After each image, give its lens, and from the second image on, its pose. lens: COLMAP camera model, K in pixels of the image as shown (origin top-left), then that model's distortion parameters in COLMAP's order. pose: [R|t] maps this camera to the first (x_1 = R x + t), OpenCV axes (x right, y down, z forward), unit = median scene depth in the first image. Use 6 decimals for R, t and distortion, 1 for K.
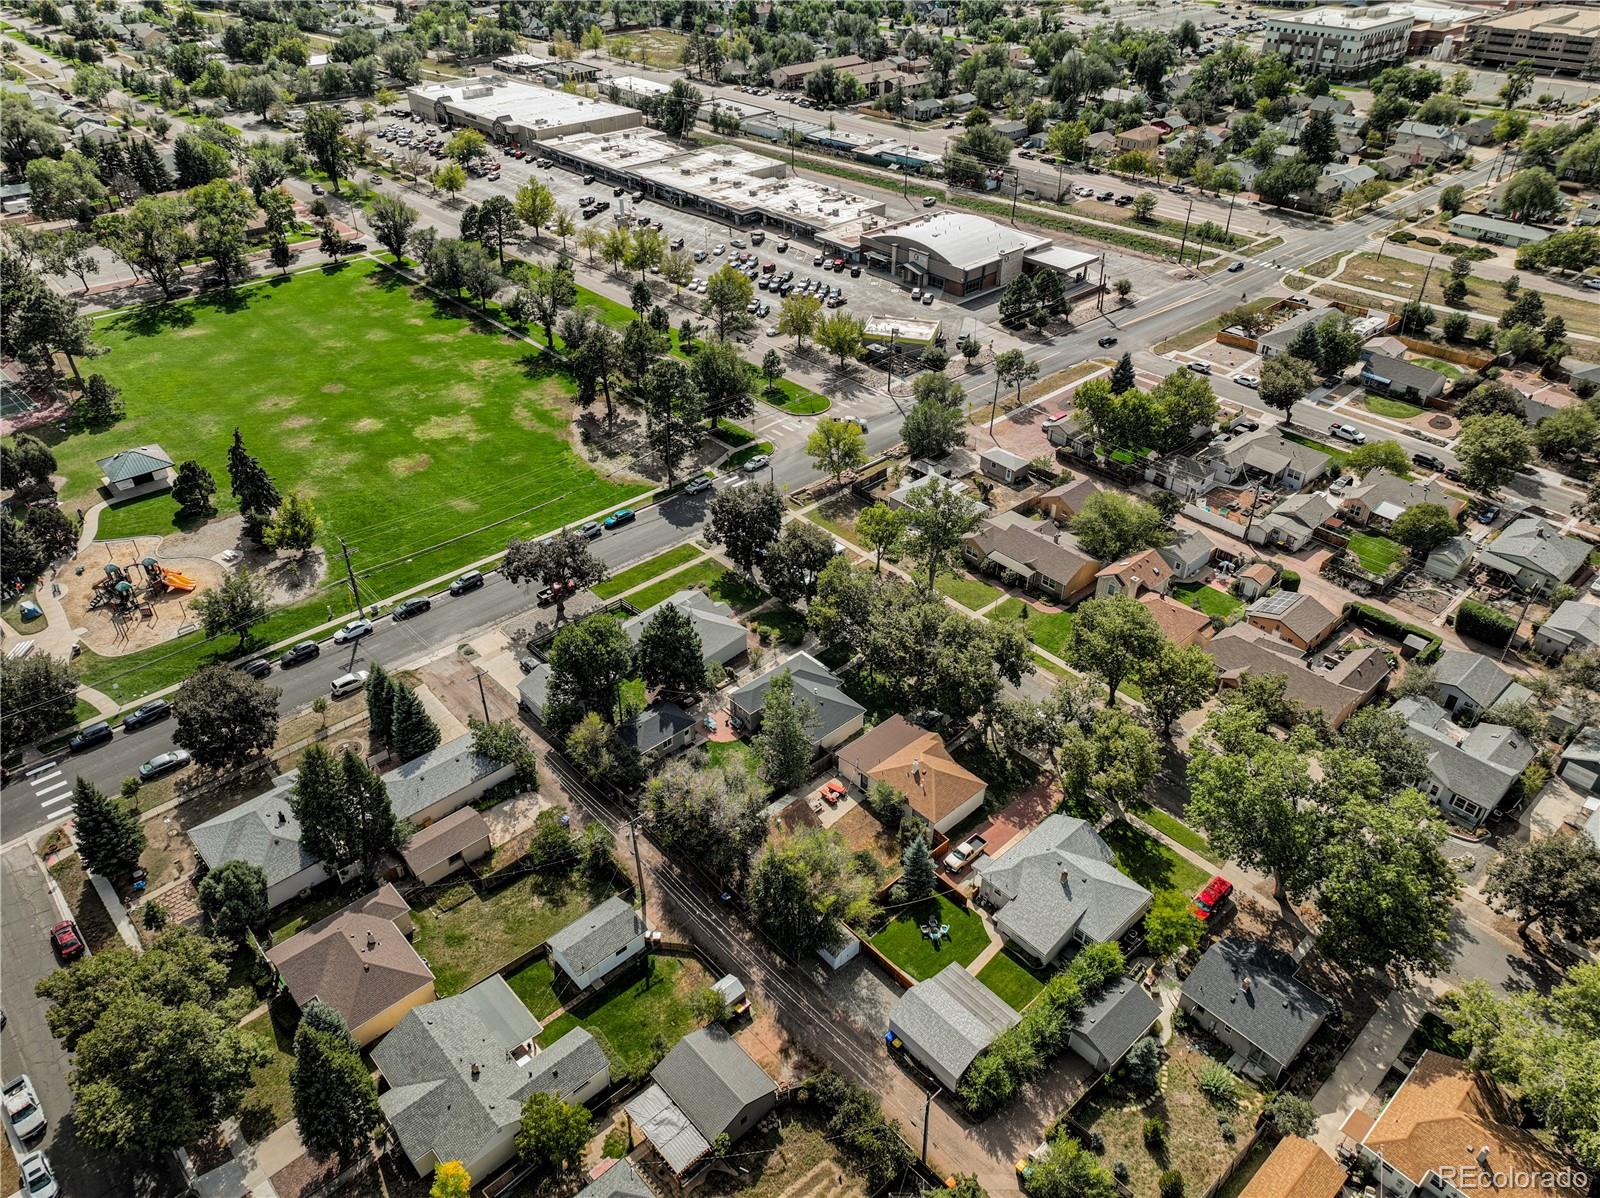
lens RADIAL K [[1138.8, 0, 800.0], [0, 1138.8, 599.0], [0, 0, 1]] dist [0.005475, 0.011451]
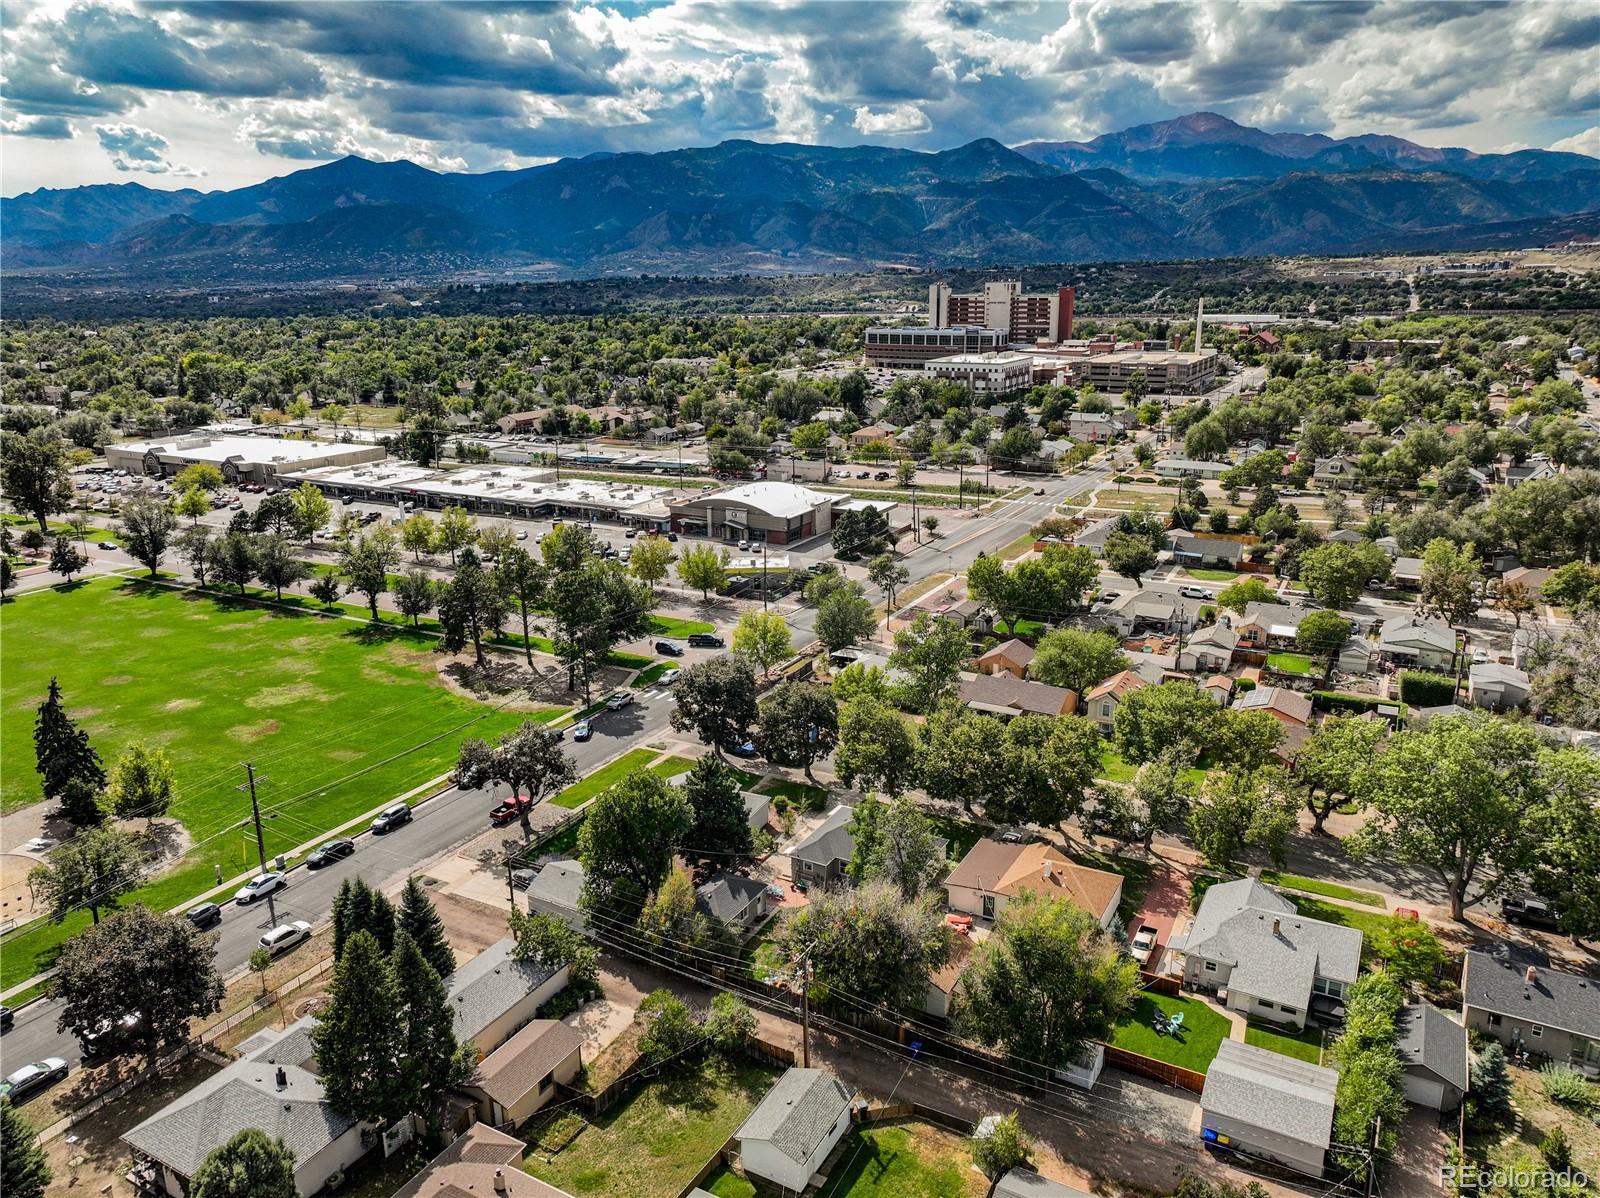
lens RADIAL K [[1138.8, 0, 800.0], [0, 1138.8, 599.0], [0, 0, 1]] dist [0.005475, 0.011451]
pose [[0.947808, -0.097120, 0.303690, -0.198589], [0.192586, 0.933480, -0.302531, 0.111830], [-0.254107, 0.345228, 0.903464, 0.115659]]
